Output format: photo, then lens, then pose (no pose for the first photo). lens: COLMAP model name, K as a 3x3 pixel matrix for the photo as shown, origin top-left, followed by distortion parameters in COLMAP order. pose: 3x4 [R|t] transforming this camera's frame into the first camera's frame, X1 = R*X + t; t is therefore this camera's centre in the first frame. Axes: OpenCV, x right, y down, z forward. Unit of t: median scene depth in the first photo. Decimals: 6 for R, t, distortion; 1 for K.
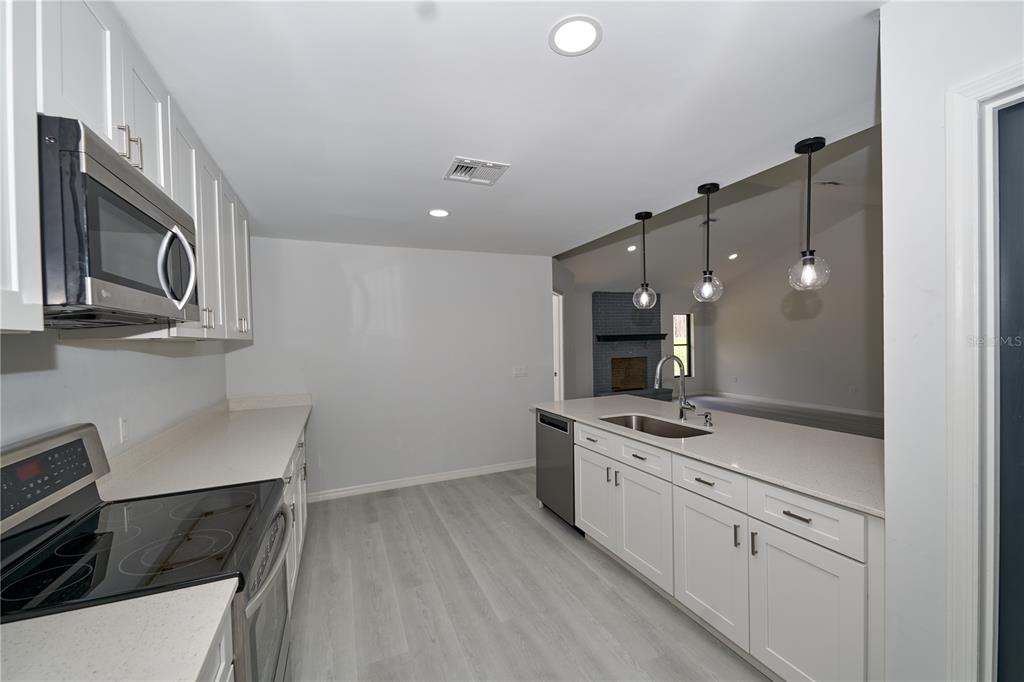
lens RADIAL K [[407.7, 0, 521.8], [0, 407.7, 343.3], [0, 0, 1]] dist [0.003526, 0.000039]
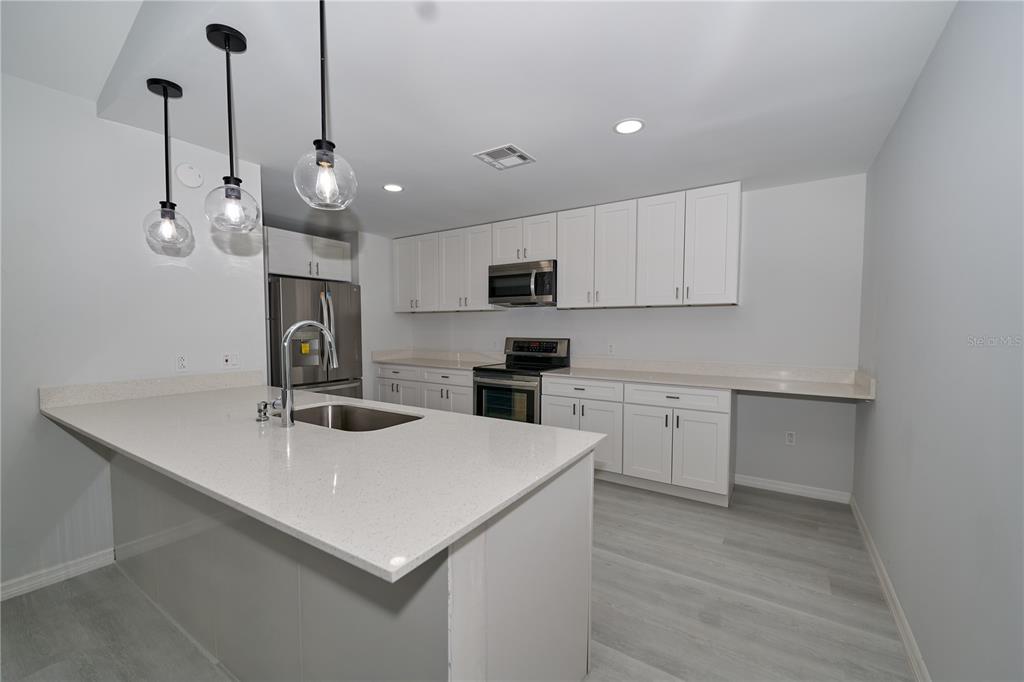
lens RADIAL K [[407.7, 0, 521.8], [0, 407.7, 343.3], [0, 0, 1]] dist [0.003526, 0.000039]
pose [[-0.830538, 0.038058, -0.555660, 0.352950], [0.008932, 0.998444, 0.055036, 0.029003], [0.556890, 0.040746, -0.829586, 1.399675]]
